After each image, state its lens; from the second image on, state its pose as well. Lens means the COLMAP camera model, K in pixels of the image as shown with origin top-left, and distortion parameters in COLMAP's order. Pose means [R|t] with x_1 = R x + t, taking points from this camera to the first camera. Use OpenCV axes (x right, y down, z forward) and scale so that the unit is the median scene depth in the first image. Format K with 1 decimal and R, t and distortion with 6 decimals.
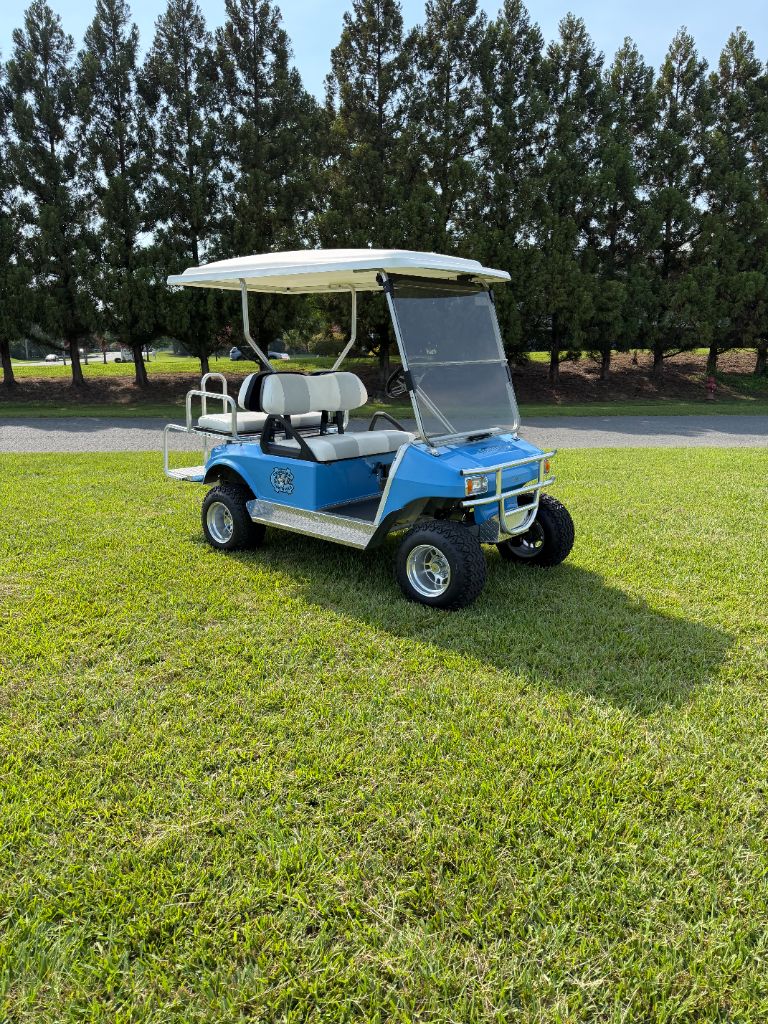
lens RADIAL K [[750.6, 0, 384.0], [0, 750.6, 512.0], [0, 0, 1]] dist [0.020231, -0.034961]
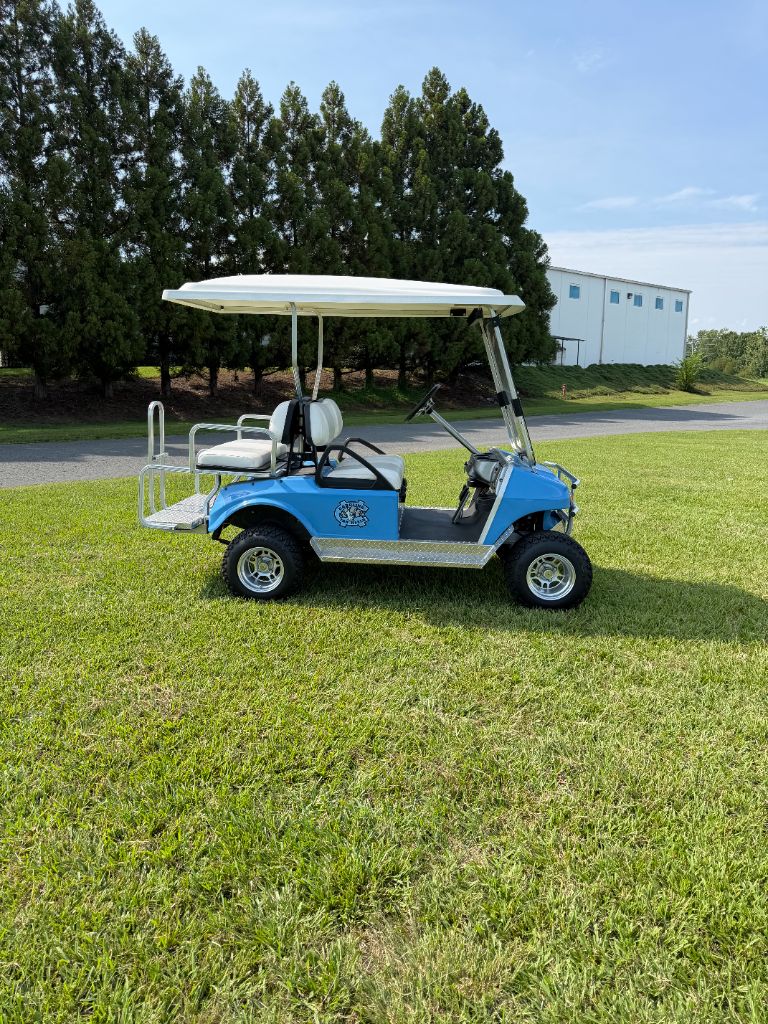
lens RADIAL K [[750.6, 0, 384.0], [0, 750.6, 512.0], [0, 0, 1]] dist [0.020231, -0.034961]
pose [[0.793942, -0.100088, 0.599698, -0.160631], [0.110145, 0.993714, 0.020027, -0.014040], [-0.597933, 0.050153, 0.799976, 0.049934]]
